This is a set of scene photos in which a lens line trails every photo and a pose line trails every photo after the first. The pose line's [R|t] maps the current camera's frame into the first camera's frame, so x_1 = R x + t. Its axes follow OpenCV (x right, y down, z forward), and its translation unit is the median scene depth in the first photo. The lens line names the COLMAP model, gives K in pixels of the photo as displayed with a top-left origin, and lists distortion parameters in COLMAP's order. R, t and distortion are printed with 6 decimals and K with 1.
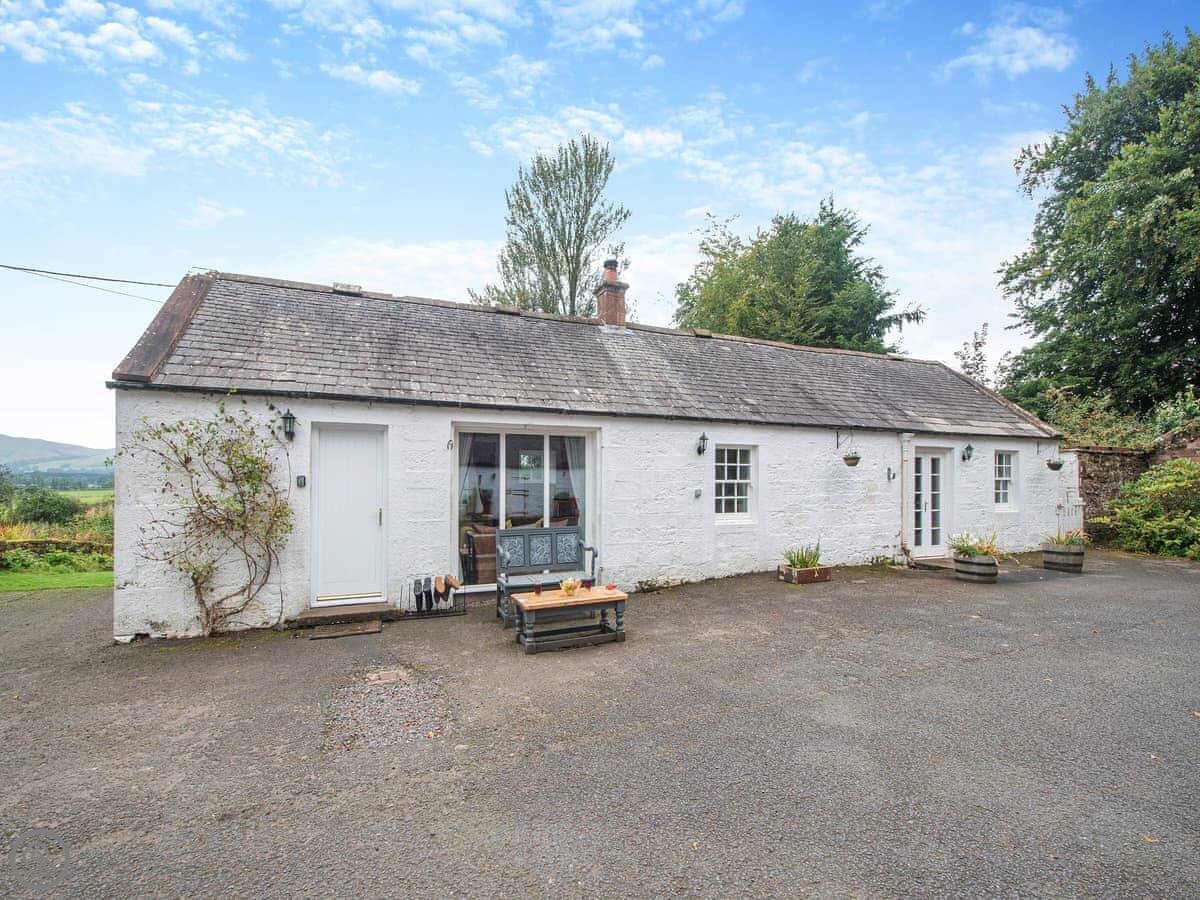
lens RADIAL K [[497.1, 0, 597.9], [0, 497.1, 485.0], [0, 0, 1]] dist [-0.002026, -0.008694]
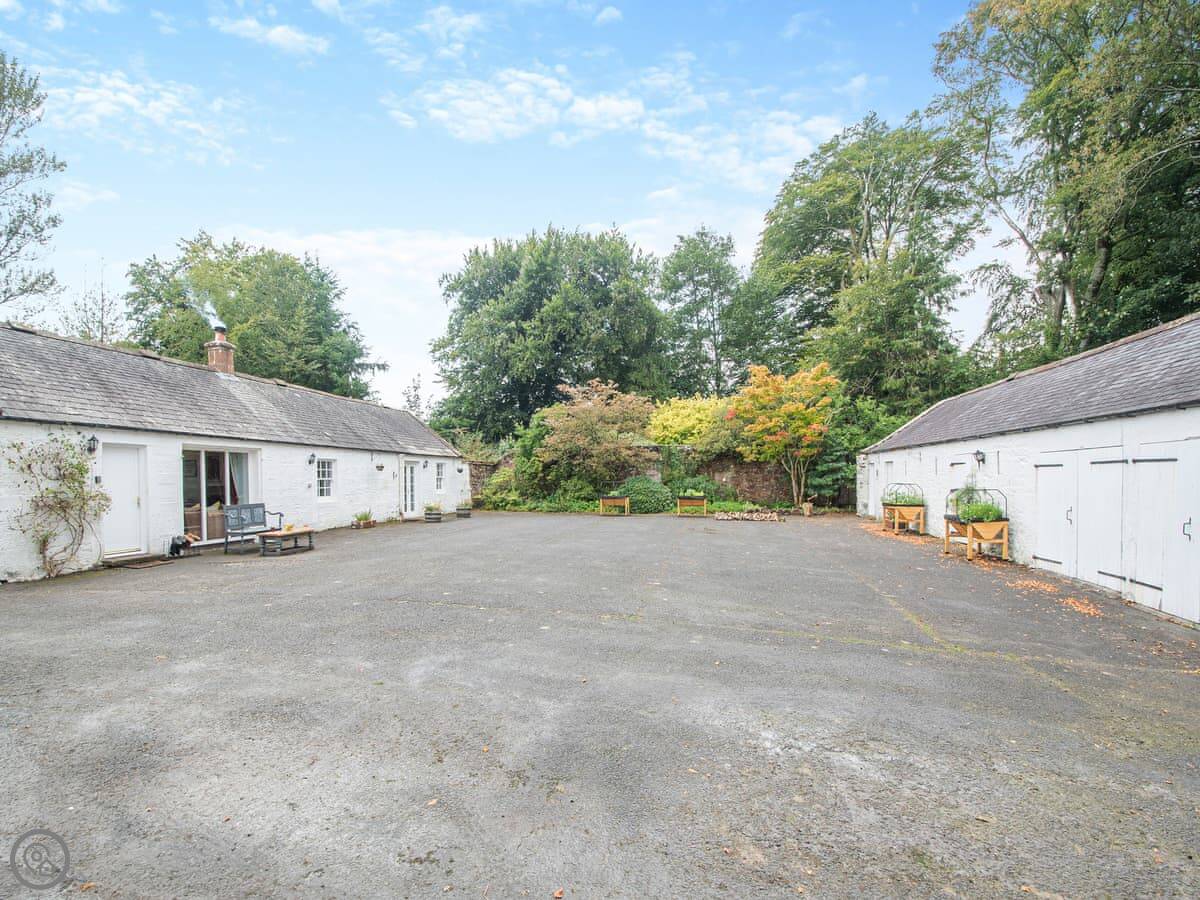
lens RADIAL K [[443.8, 0, 599.1], [0, 443.8, 454.0], [0, 0, 1]] dist [0.067611, -0.021592]
pose [[0.492002, 0.041249, 0.869617, -0.547940], [0.017309, 0.998216, -0.057143, 0.011770], [-0.870422, 0.043167, 0.490410, -0.562817]]
